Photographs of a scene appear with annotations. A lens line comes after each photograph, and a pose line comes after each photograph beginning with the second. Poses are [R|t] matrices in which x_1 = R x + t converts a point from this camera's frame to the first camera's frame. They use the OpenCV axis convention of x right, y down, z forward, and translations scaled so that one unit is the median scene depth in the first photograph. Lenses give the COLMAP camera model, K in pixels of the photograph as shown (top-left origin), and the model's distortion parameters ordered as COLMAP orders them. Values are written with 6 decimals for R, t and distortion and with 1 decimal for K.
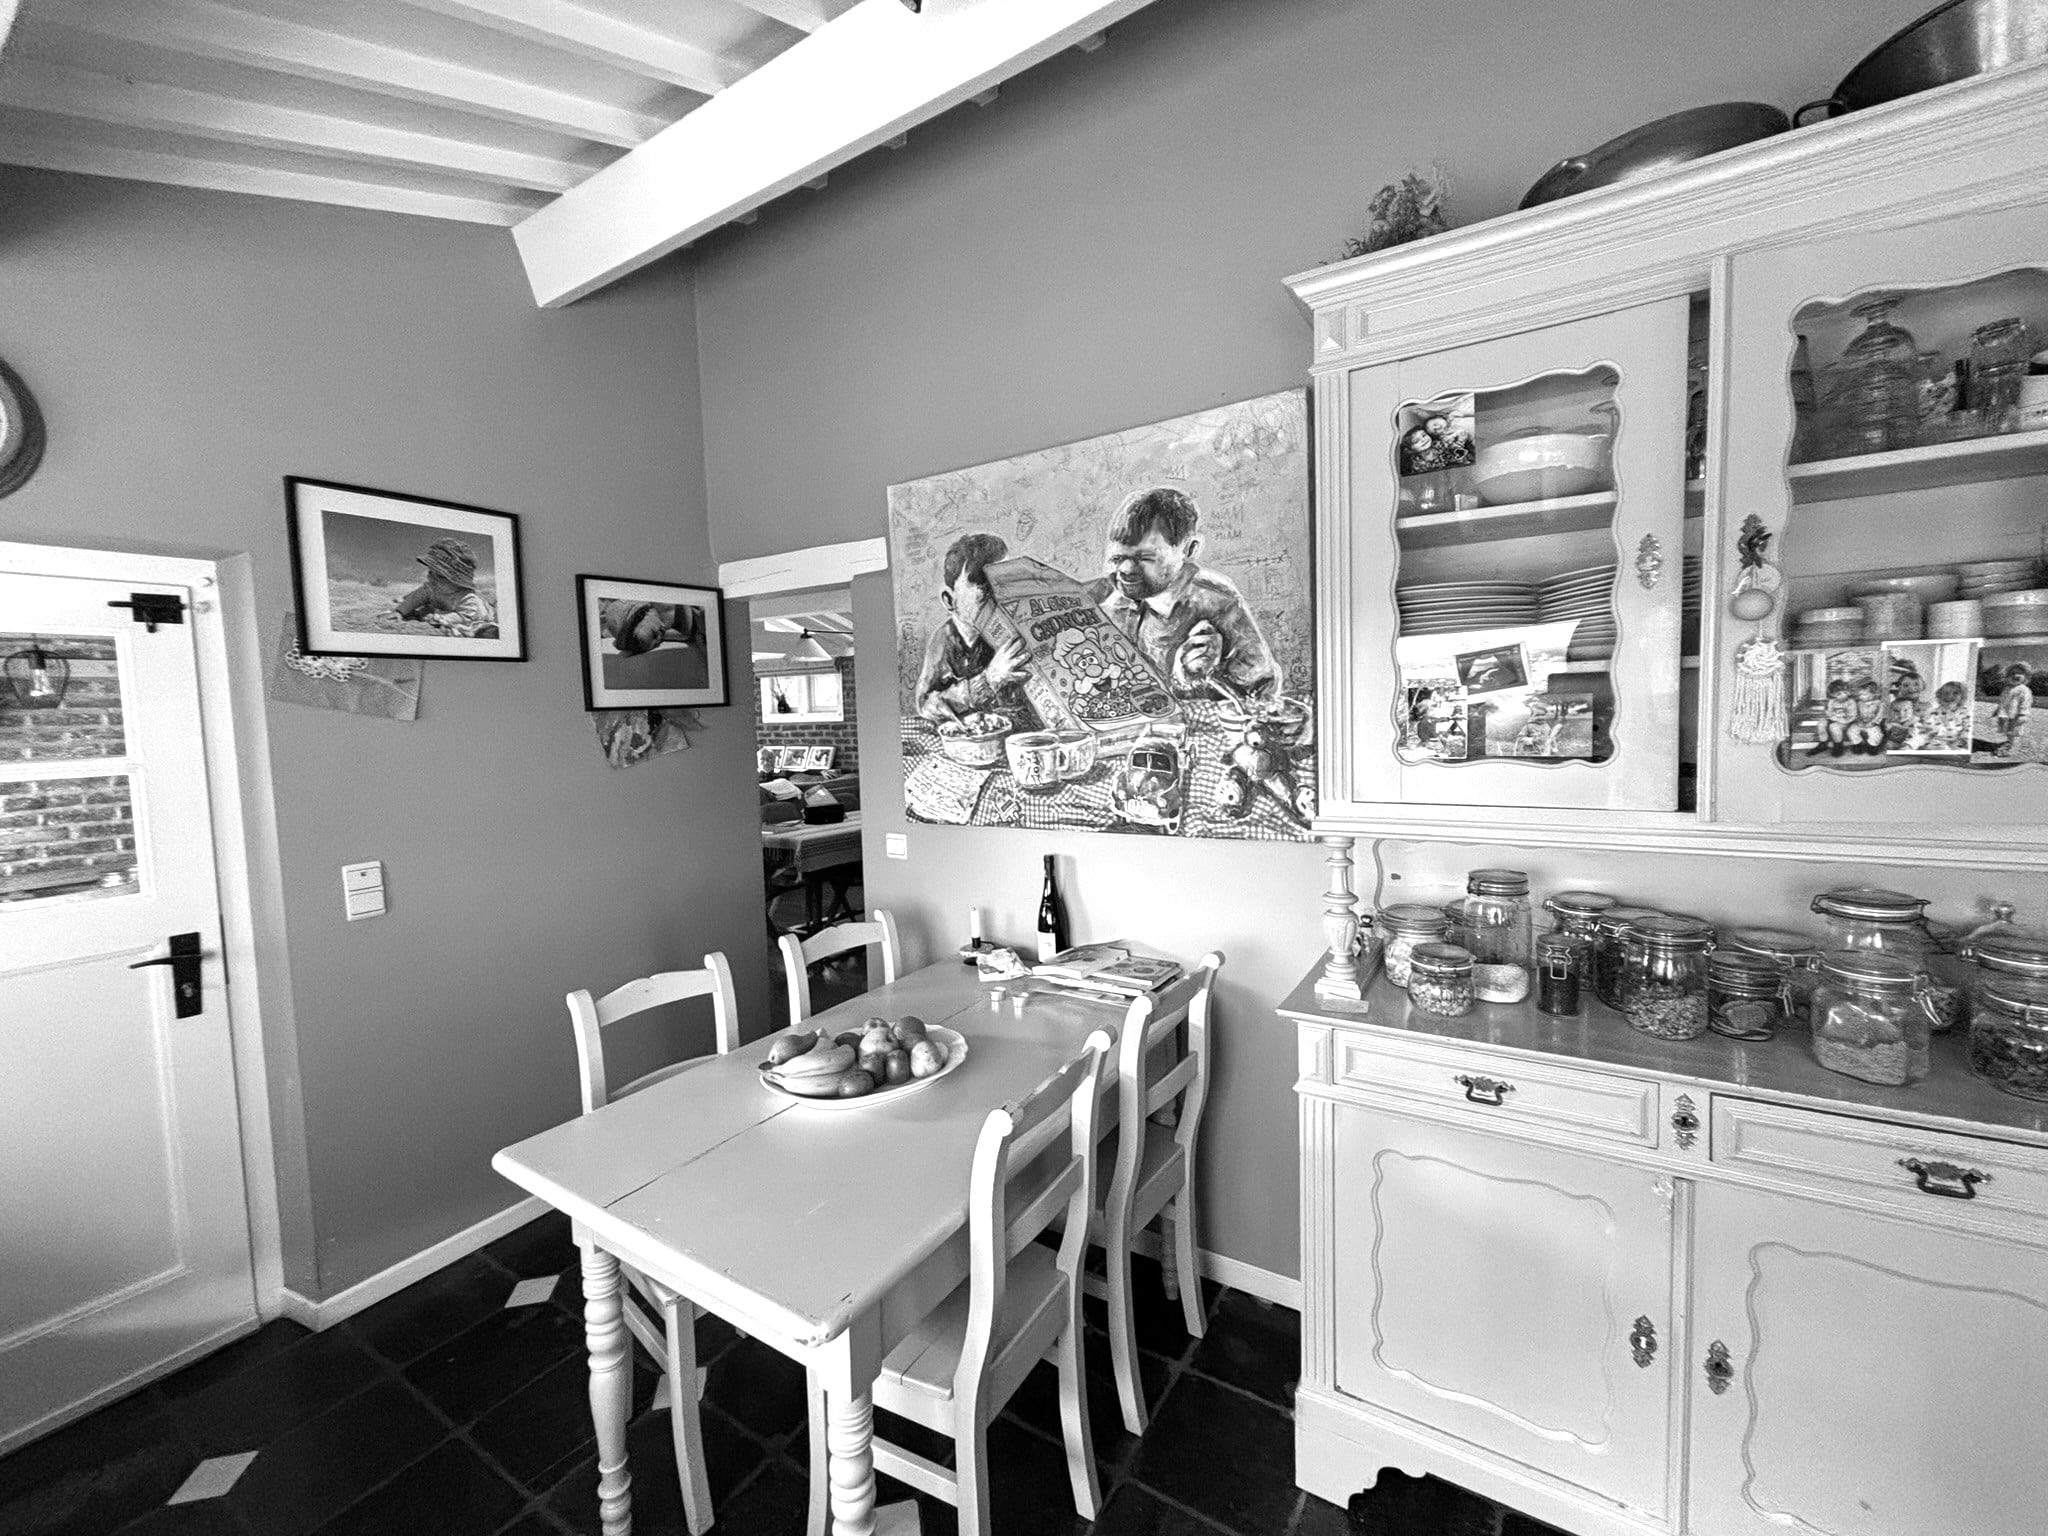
lens RADIAL K [[835.6, 0, 1024.1], [0, 835.6, 766.8], [0, 0, 1]] dist [-0.007520, 0.002675]
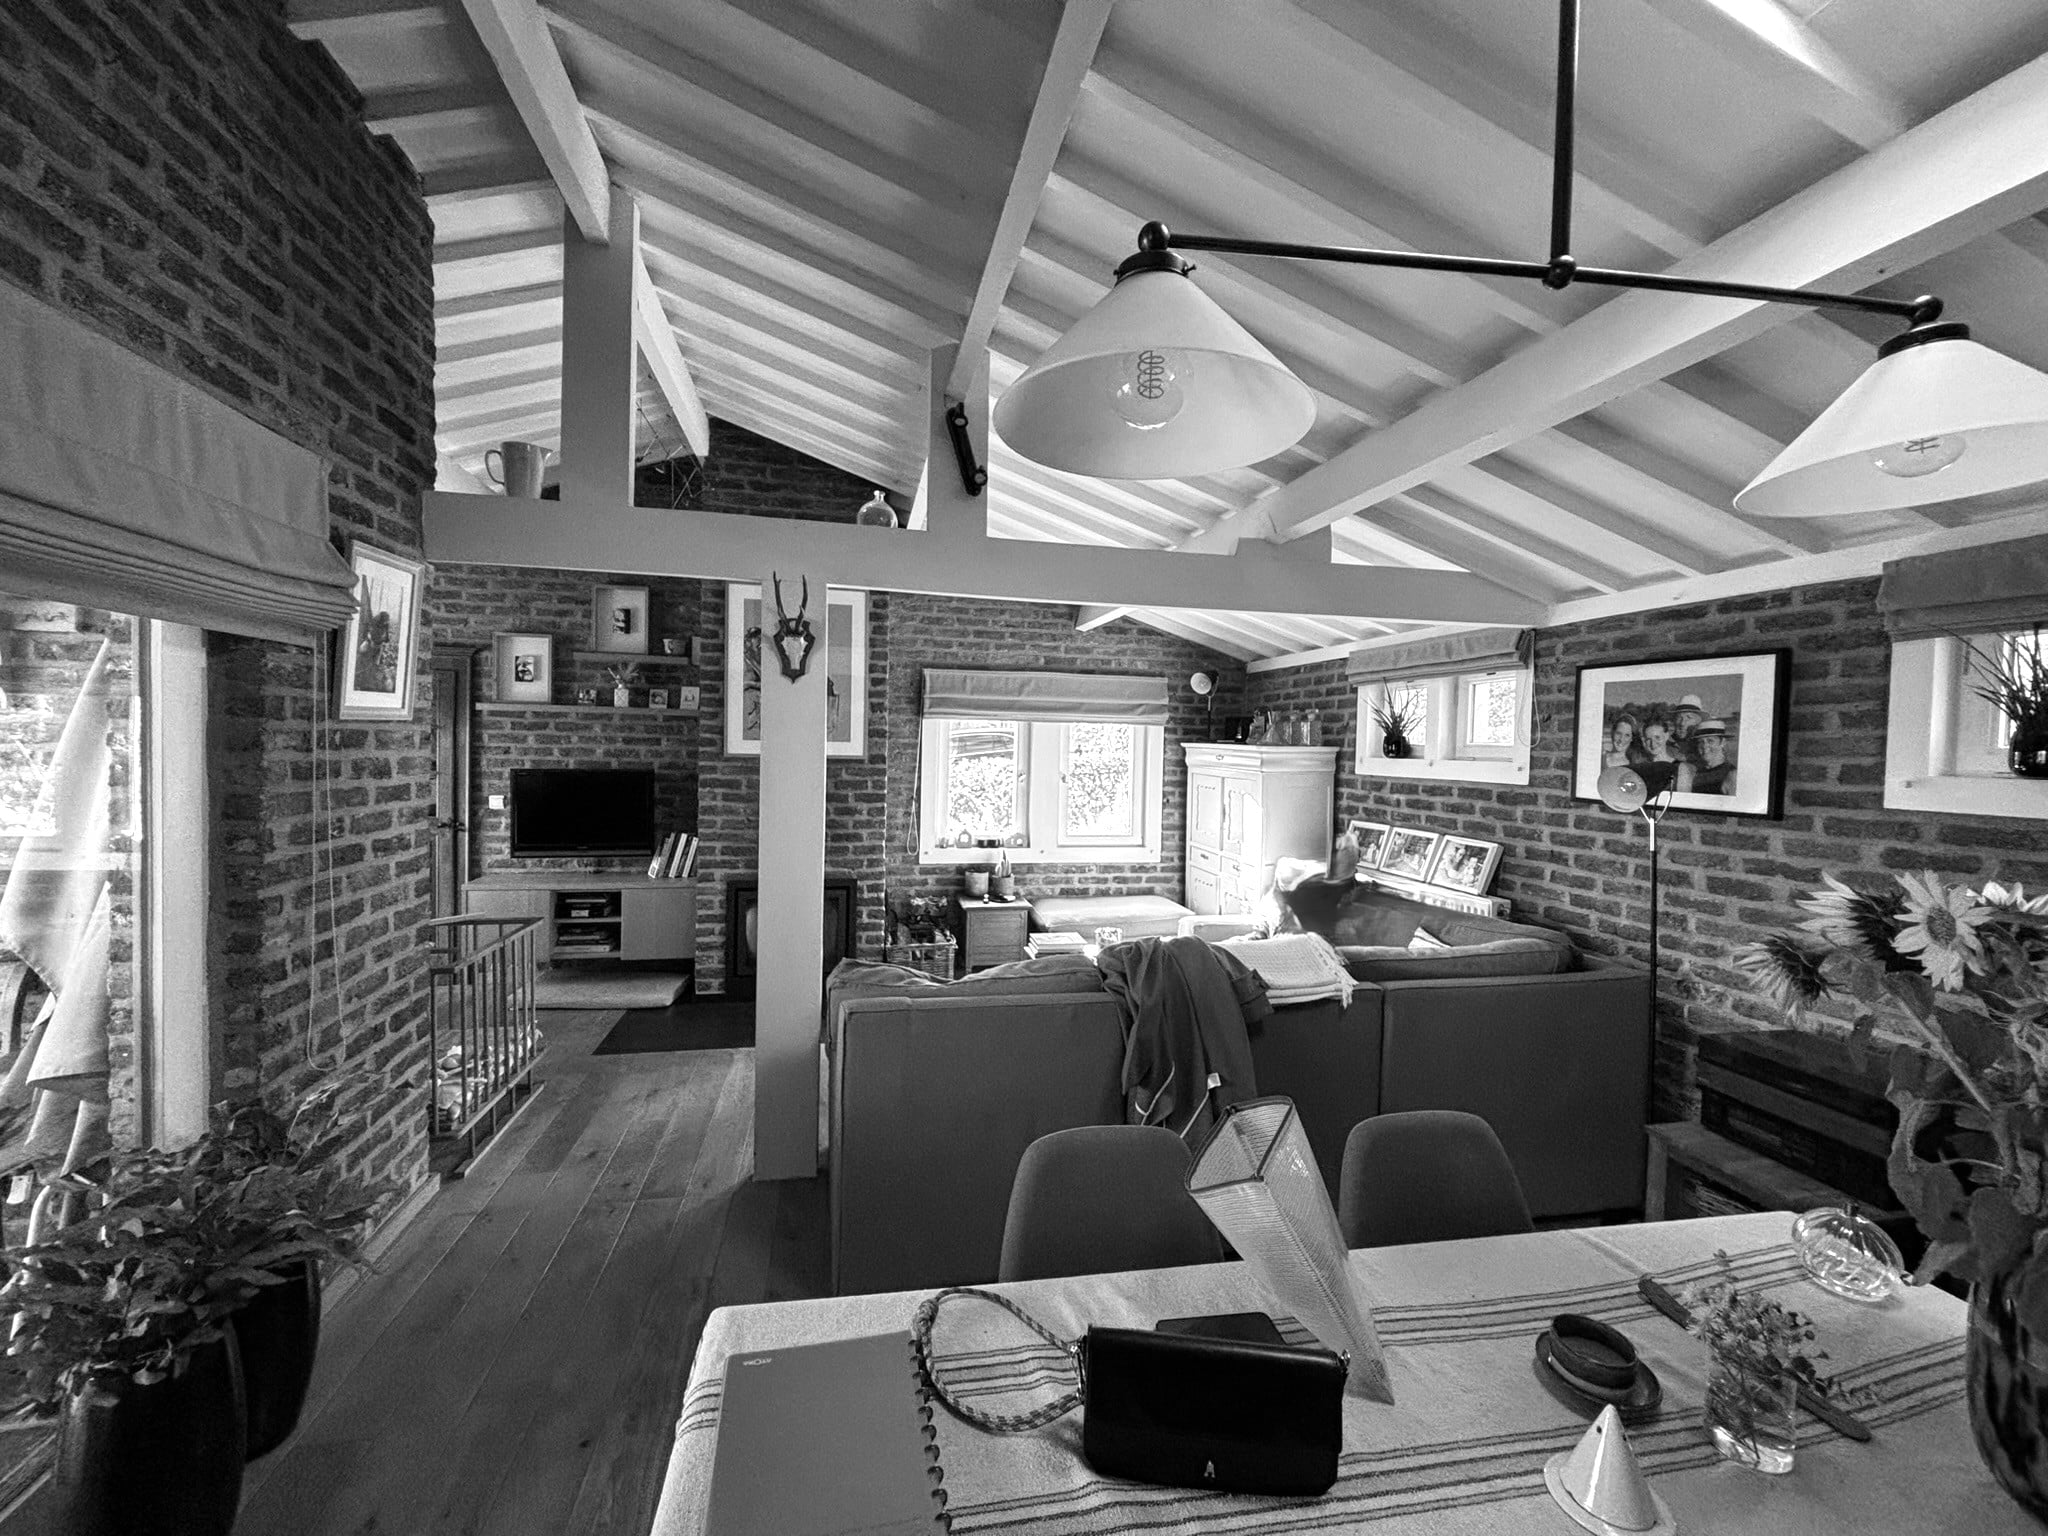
lens RADIAL K [[835.6, 0, 1029.8], [0, 835.6, 773.8], [0, 0, 1]] dist [-0.007520, 0.002675]
pose [[0.698488, 0.069988, -0.712191, -0.093010], [-0.094568, 0.995505, 0.005082, -0.037786], [0.709346, 0.063801, 0.701967, 0.521006]]
